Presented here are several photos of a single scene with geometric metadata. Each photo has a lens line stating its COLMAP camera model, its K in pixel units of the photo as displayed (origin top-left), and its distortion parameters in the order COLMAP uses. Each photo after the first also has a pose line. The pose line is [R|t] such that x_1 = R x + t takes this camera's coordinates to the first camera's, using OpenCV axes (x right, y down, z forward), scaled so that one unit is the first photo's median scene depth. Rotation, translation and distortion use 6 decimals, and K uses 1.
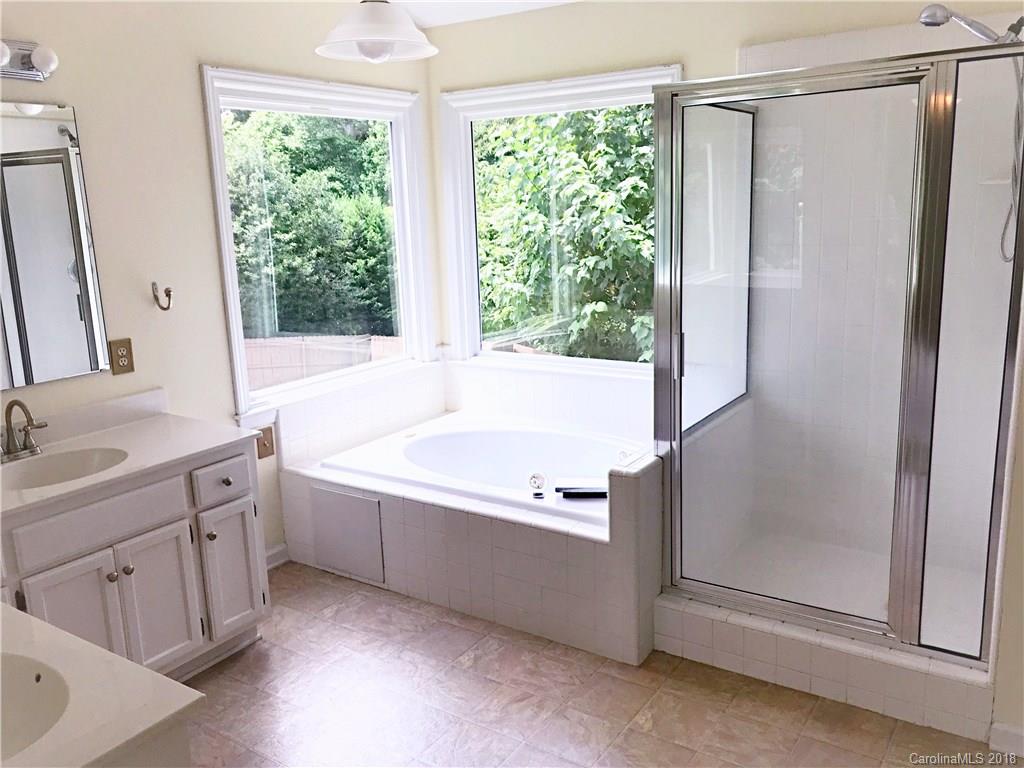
lens RADIAL K [[847.0, 0, 505.8], [0, 847.0, 387.5], [0, 0, 1]] dist [0.031843, -0.031839]
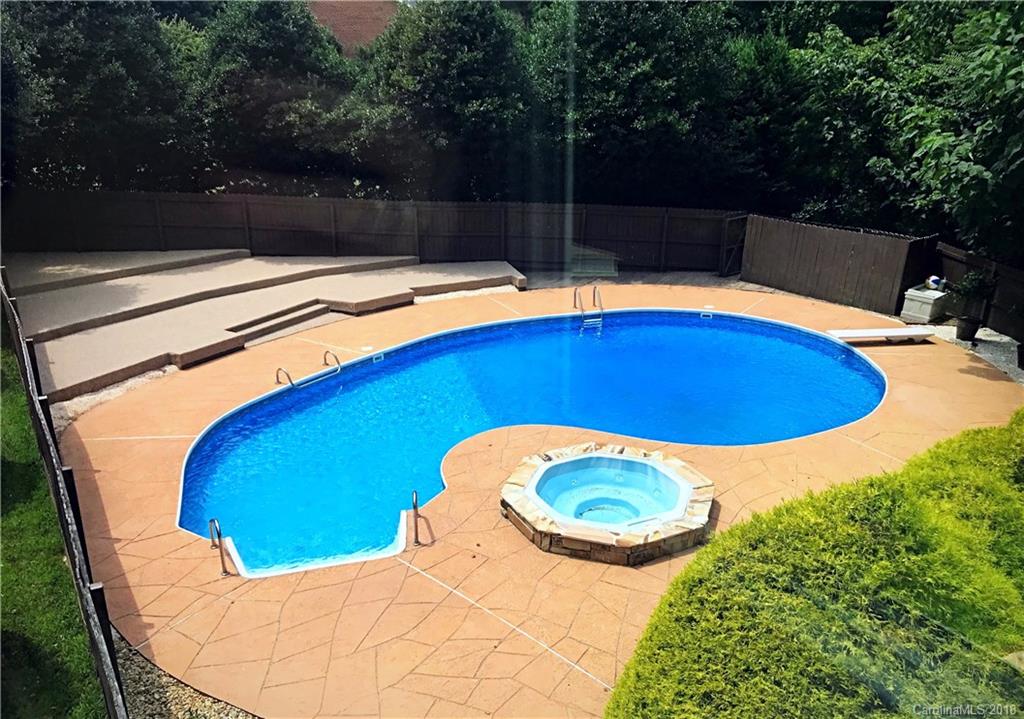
lens RADIAL K [[858.0, 0, 516.1], [0, 858.0, 392.6], [0, 0, 1]] dist [0.020023, -0.024914]
pose [[0.914954, 0.169262, -0.366347, -0.032075], [-0.105610, 0.976582, 0.187443, -0.024652], [0.389495, -0.132812, 0.911403, 0.135062]]
